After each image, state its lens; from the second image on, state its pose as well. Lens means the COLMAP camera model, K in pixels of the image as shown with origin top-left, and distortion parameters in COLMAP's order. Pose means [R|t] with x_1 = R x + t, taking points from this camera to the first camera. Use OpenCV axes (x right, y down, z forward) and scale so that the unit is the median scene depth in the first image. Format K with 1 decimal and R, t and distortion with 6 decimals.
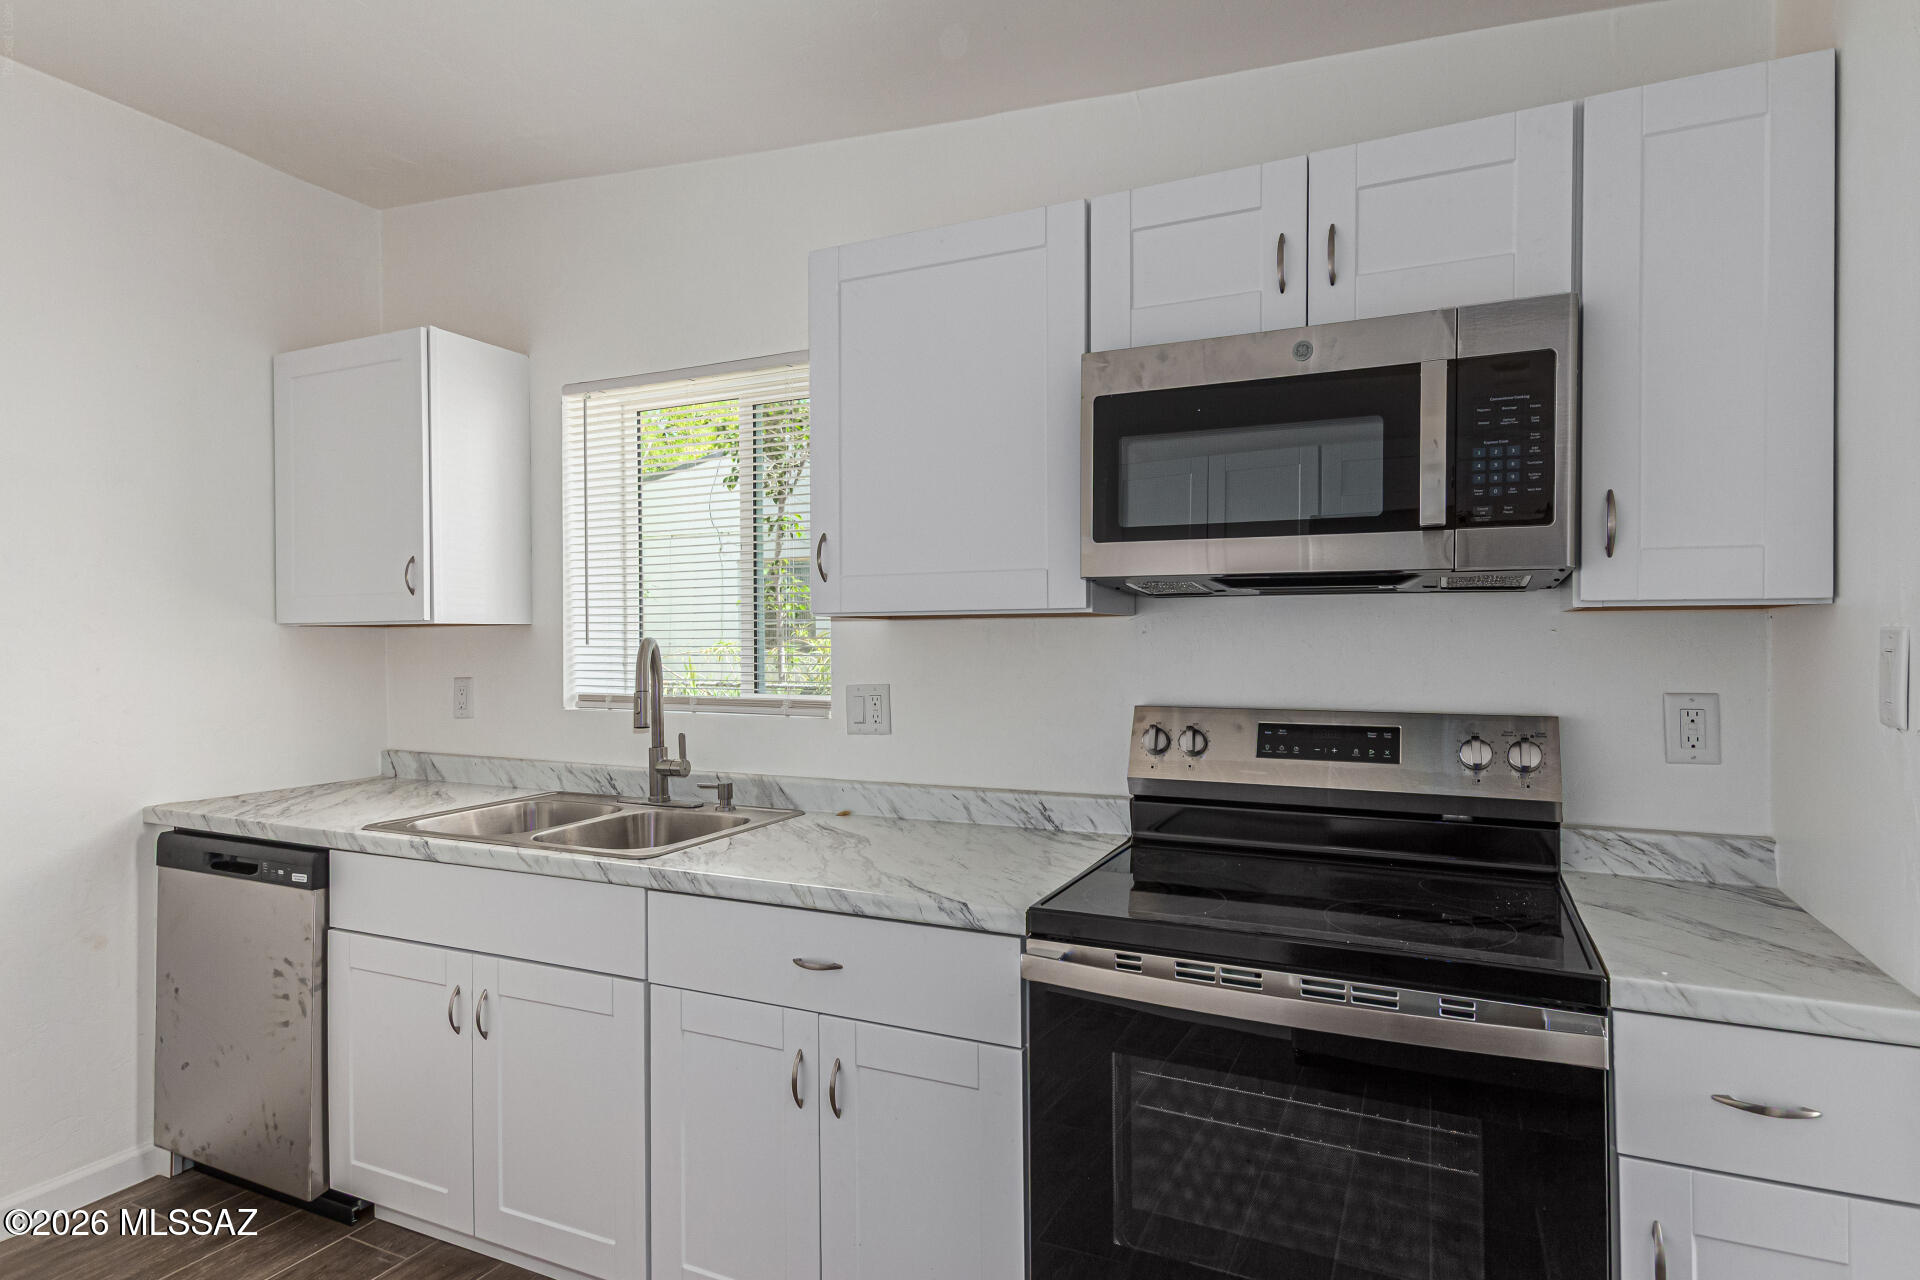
lens RADIAL K [[1073.0, 0, 960.0], [0, 1073.0, 640.0], [0, 0, 1]] dist [0.022249, -0.000544]
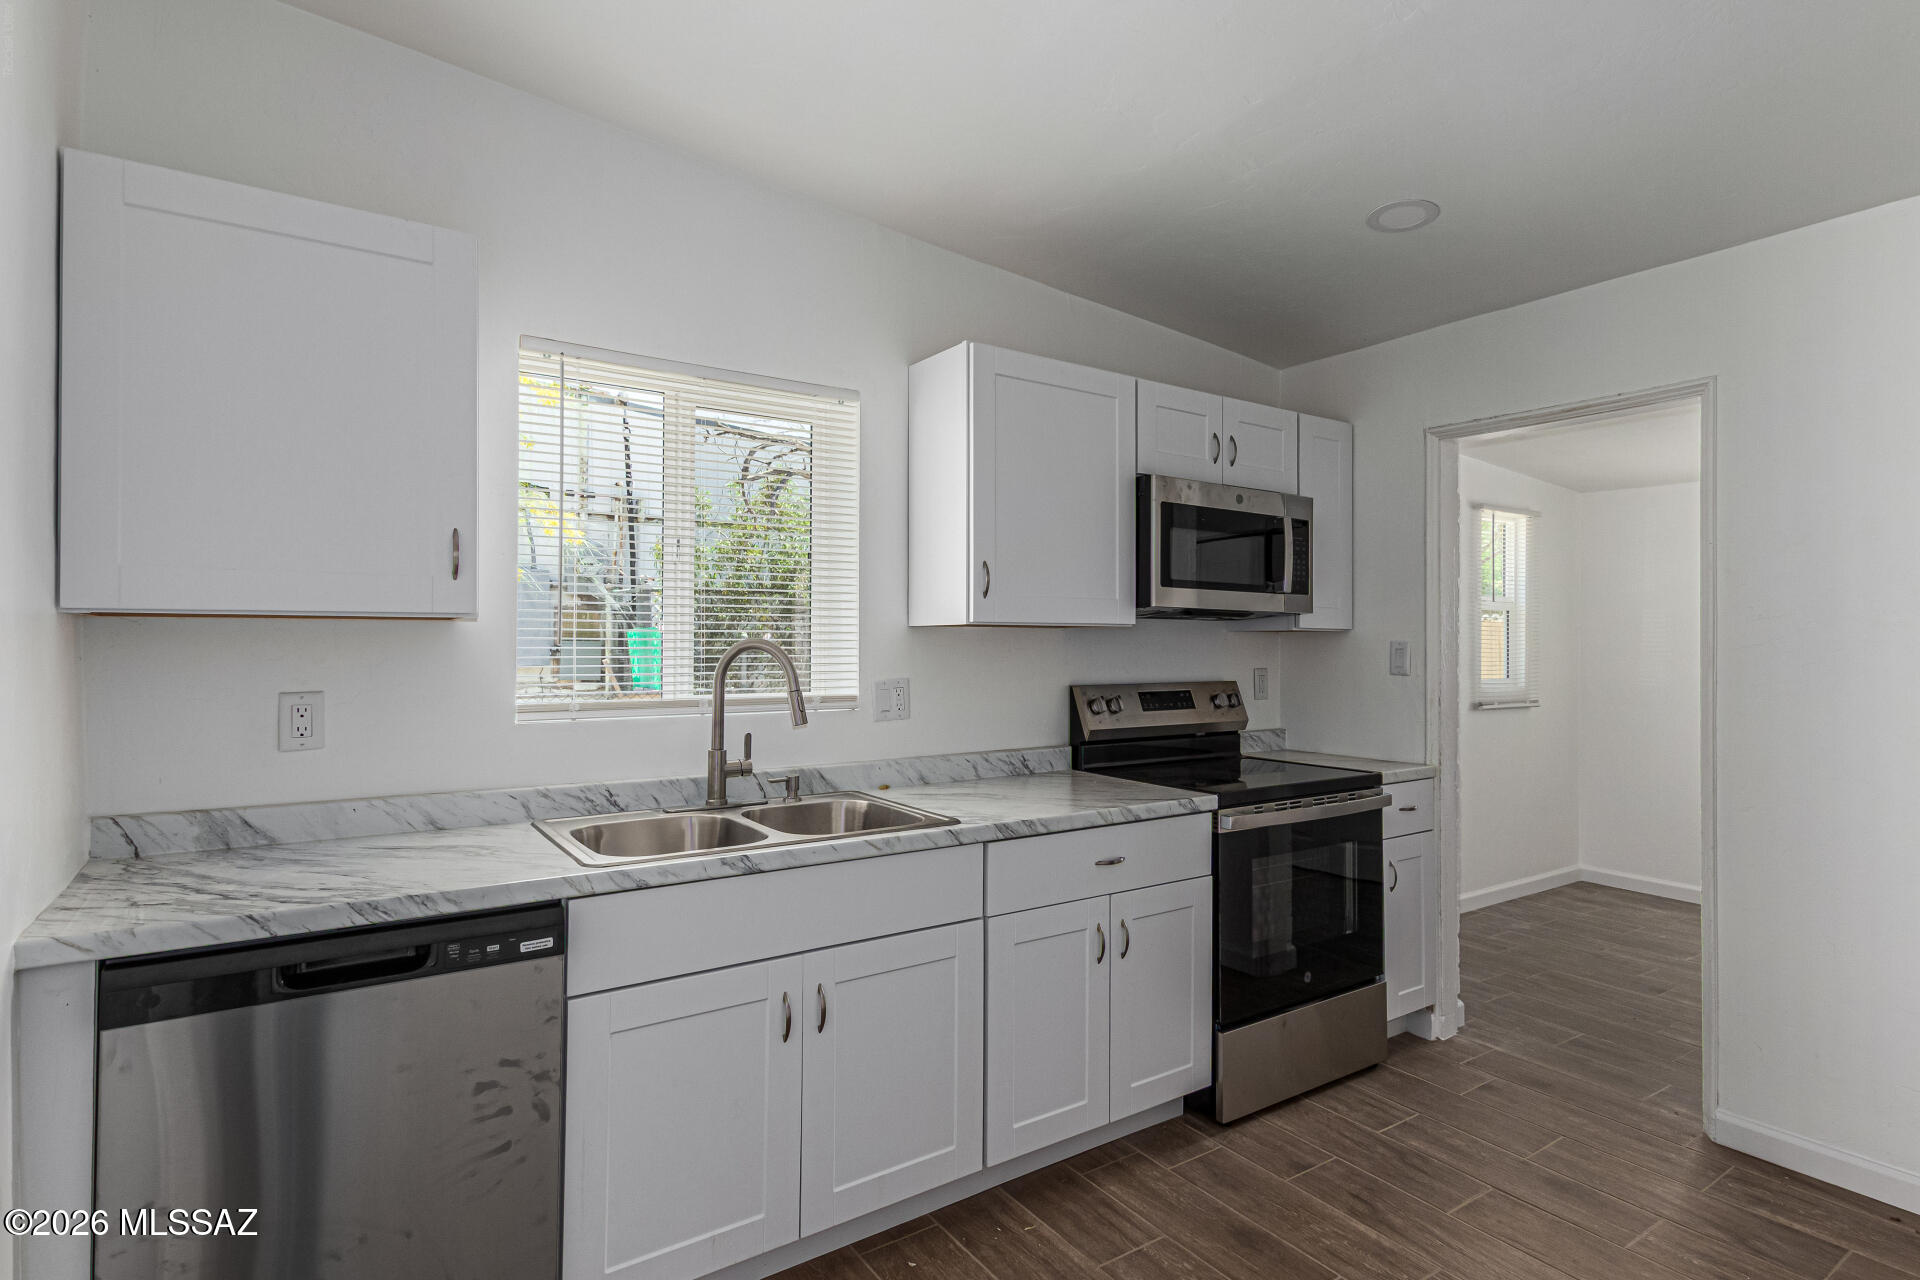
lens RADIAL K [[980.3, 0, 1016.5], [0, 980.3, 641.7], [0, 0, 1]] dist [0.003343, -0.000769]
pose [[0.472984, 0.009721, 0.881017, -1.106598], [0.001381, 0.999930, -0.011775, 0.012076], [-0.881070, 0.006786, 0.472937, 0.378669]]
